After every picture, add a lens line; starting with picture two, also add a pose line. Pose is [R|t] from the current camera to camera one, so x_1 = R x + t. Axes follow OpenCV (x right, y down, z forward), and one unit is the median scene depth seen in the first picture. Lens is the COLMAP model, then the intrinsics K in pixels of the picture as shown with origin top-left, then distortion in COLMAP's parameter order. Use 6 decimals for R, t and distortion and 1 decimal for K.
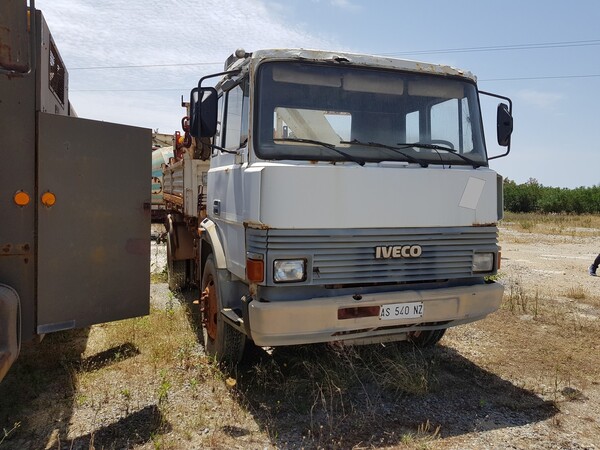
lens RADIAL K [[470.8, 0, 300.9], [0, 470.8, 212.0], [0, 0, 1]] dist [0.046704, -0.086049]
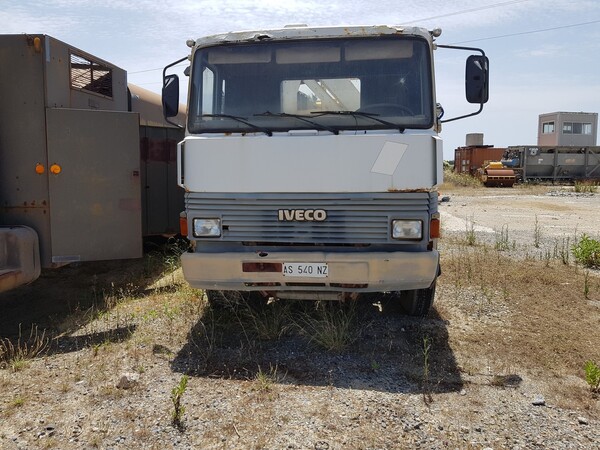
lens RADIAL K [[470.8, 0, 298.9], [0, 470.8, 209.4], [0, 0, 1]] dist [0.046704, -0.086049]
pose [[0.894633, 0.027670, -0.445945, 0.670047], [0.002872, 0.997704, 0.067668, -0.000776], [0.446793, -0.061819, 0.892499, 0.043697]]
